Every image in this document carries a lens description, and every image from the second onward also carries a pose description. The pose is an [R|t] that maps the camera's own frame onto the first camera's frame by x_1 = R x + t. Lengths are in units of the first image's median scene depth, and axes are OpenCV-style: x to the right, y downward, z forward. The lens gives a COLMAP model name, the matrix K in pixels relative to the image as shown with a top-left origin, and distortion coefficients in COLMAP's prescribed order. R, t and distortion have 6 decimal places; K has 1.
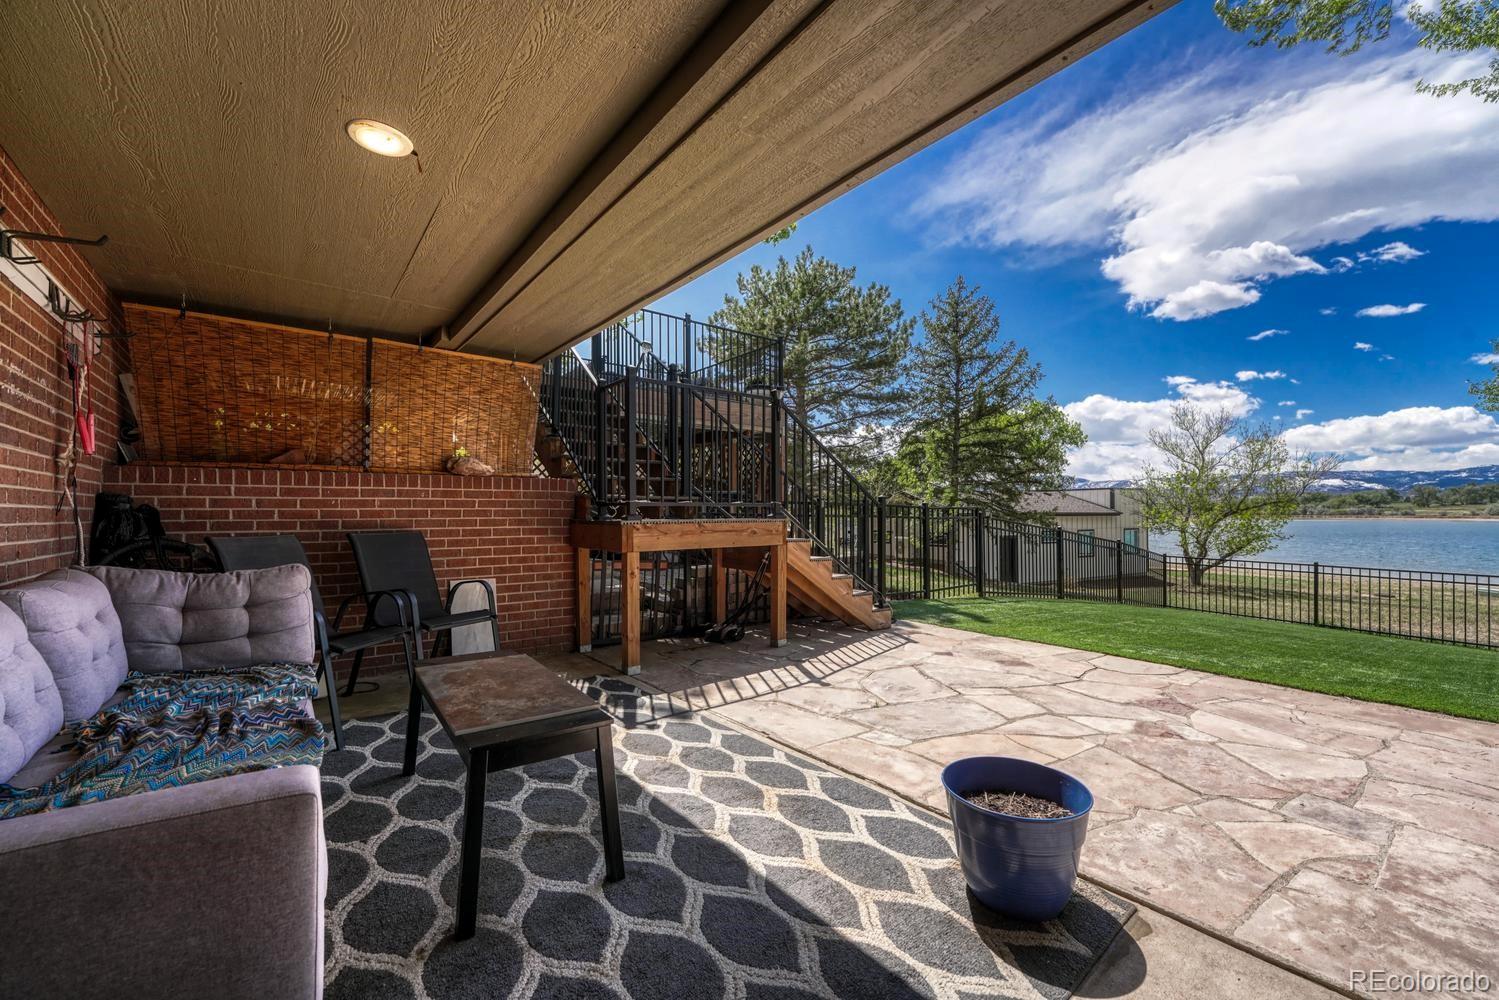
lens RADIAL K [[626.0, 0, 739.6], [0, 626.0, 507.2], [0, 0, 1]] dist [0.000770, -0.000302]
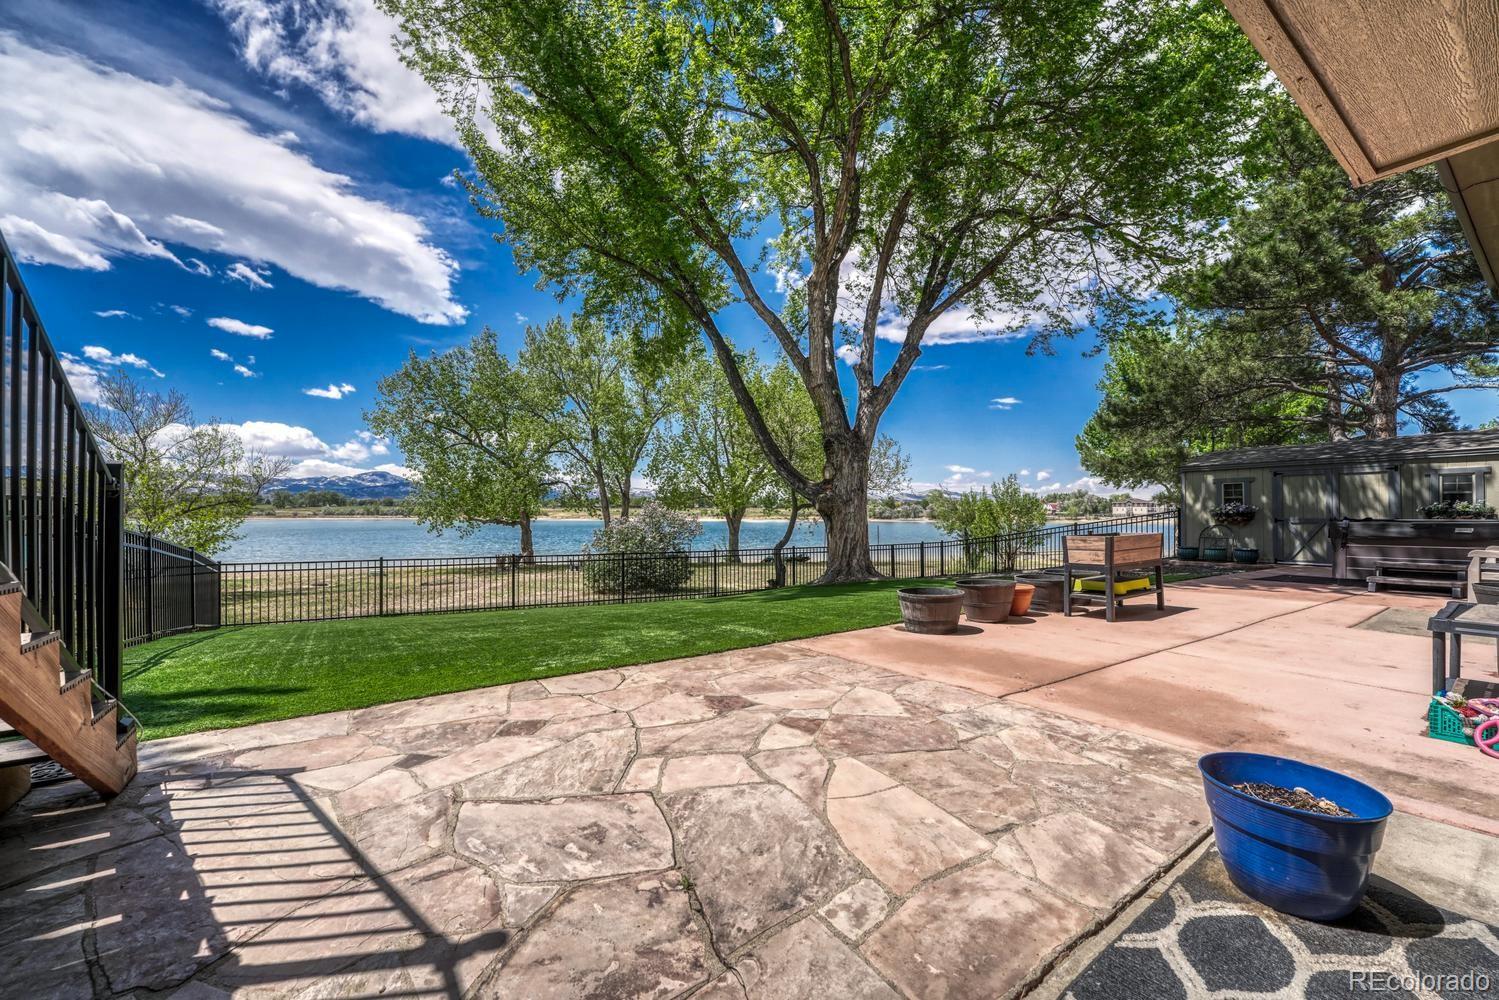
lens RADIAL K [[604.6, 0, 753.9], [0, 604.6, 534.0], [0, 0, 1]] dist [0.000335, 0.000158]
pose [[0.010850, -0.030258, 0.999483, -0.200973], [-0.012433, 0.999461, 0.030392, 0.020635], [-0.999864, -0.012756, 0.010468, 0.760528]]
